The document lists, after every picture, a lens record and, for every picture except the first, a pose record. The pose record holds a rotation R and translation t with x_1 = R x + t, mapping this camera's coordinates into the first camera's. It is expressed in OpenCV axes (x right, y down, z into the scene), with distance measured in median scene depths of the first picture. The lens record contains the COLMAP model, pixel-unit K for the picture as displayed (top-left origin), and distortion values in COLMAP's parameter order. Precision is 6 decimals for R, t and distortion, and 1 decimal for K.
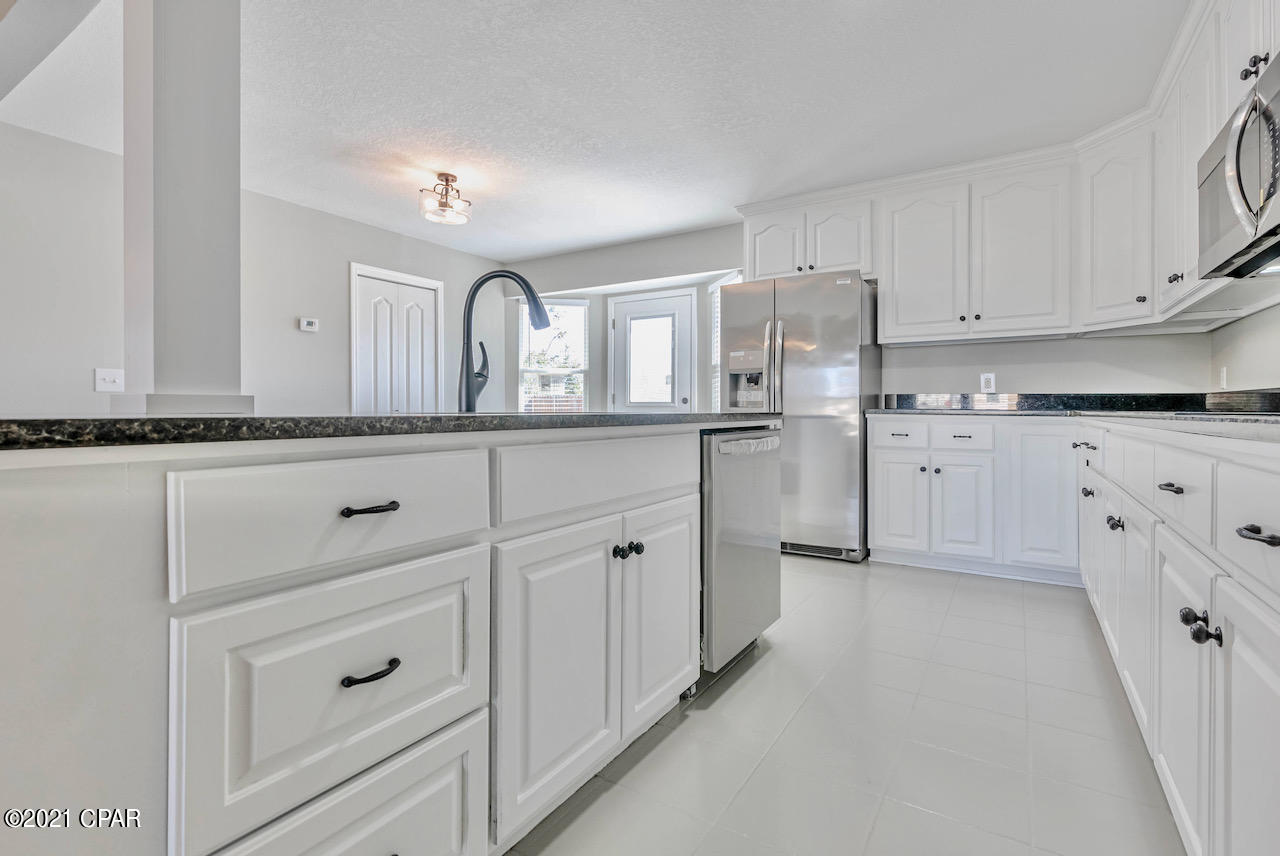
lens RADIAL K [[582.7, 0, 650.8], [0, 582.7, 407.7], [0, 0, 1]] dist [-0.009363, 0.003815]
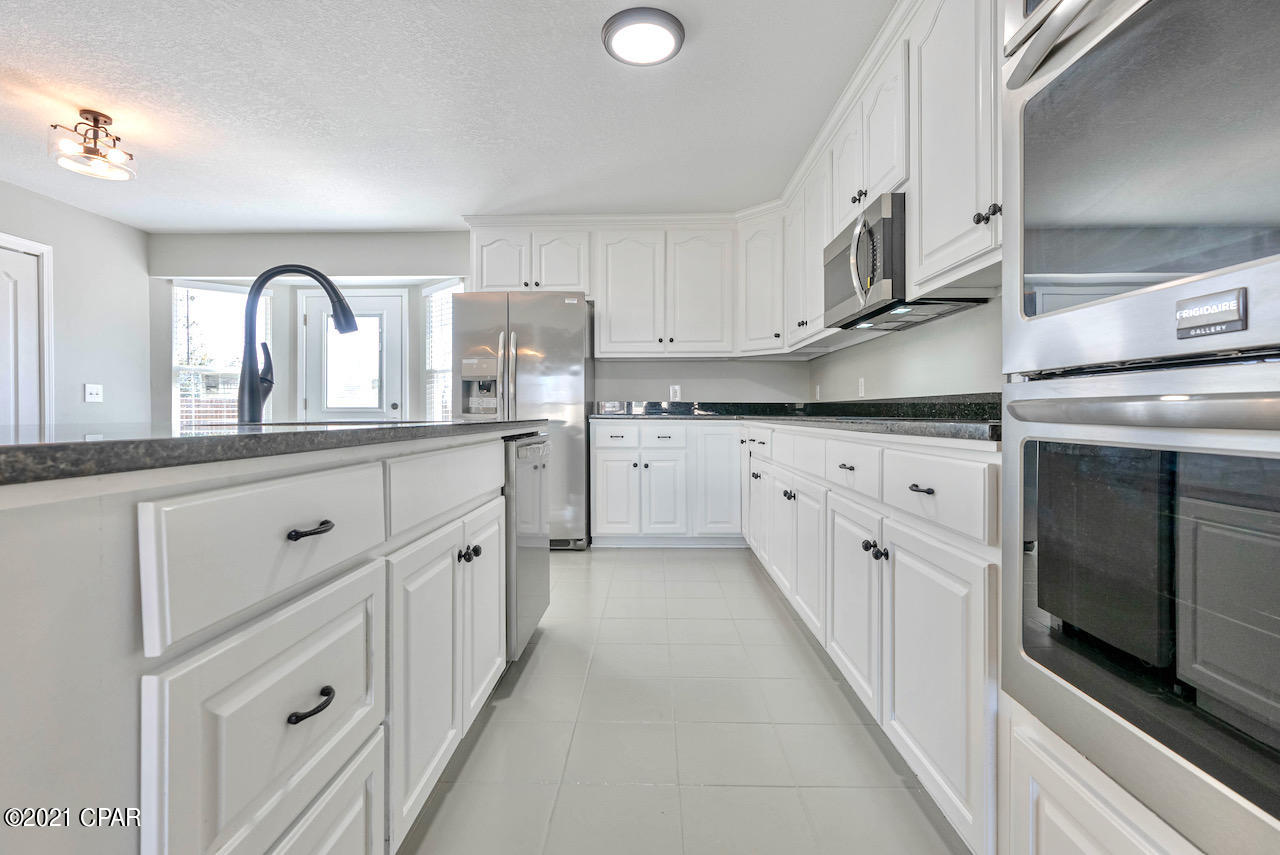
lens RADIAL K [[582.7, 0, 619.7], [0, 582.7, 413.7], [0, 0, 1]] dist [-0.009363, 0.003815]
pose [[0.864462, -0.003513, 0.502686, -0.193272], [0.001593, 0.999990, 0.004250, -0.006076], [-0.502696, -0.002873, 0.864459, -0.021398]]
